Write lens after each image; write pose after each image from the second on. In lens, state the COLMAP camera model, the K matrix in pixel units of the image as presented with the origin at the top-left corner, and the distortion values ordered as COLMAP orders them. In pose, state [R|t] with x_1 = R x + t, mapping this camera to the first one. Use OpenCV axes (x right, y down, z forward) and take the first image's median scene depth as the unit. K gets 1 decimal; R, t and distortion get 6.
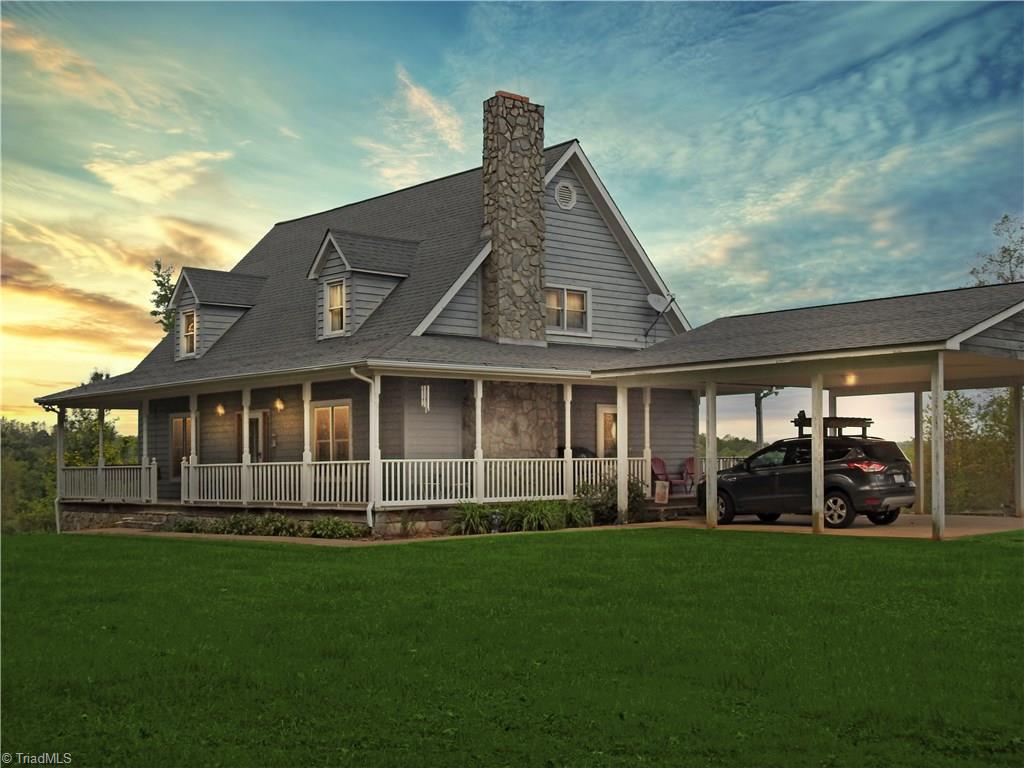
lens RADIAL K [[1276.2, 0, 529.0], [0, 1276.2, 387.9], [0, 0, 1]] dist [-0.010898, 0.015550]
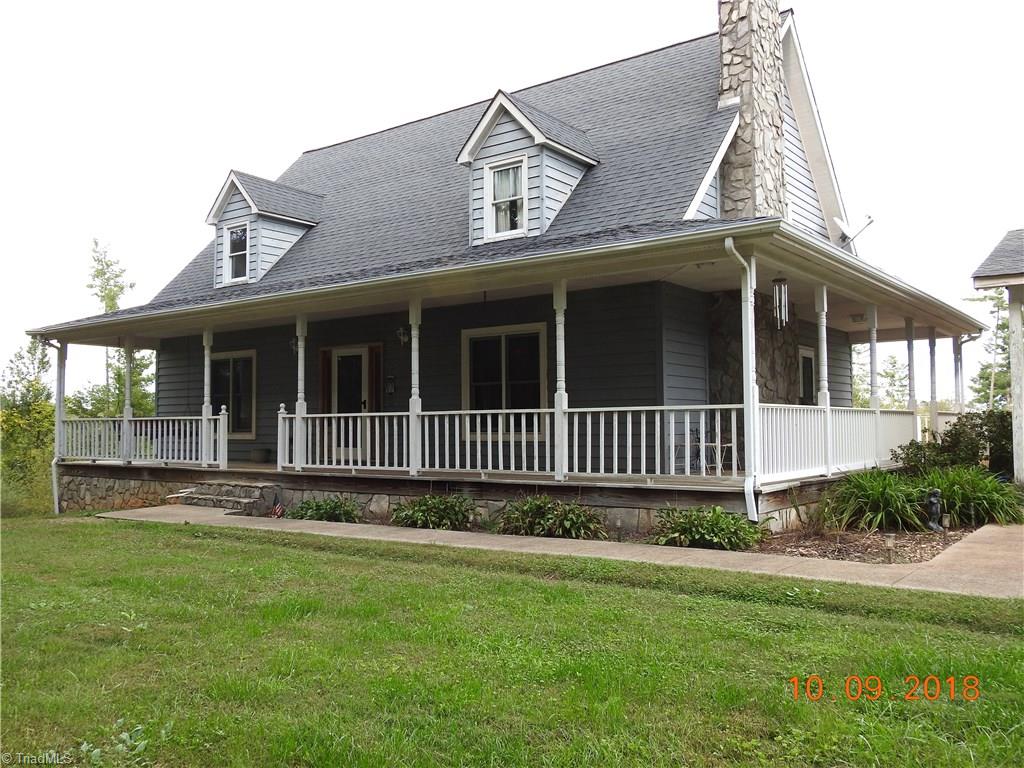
lens RADIAL K [[876.2, 0, 512.0], [0, 876.2, 384.0], [0, 0, 1]] dist [-0.007648, -0.007711]
pose [[0.979940, 0.011654, 0.198954, -0.242347], [-0.014635, 0.999802, 0.013517, 0.034636], [-0.198757, -0.016157, 0.979916, 0.502305]]
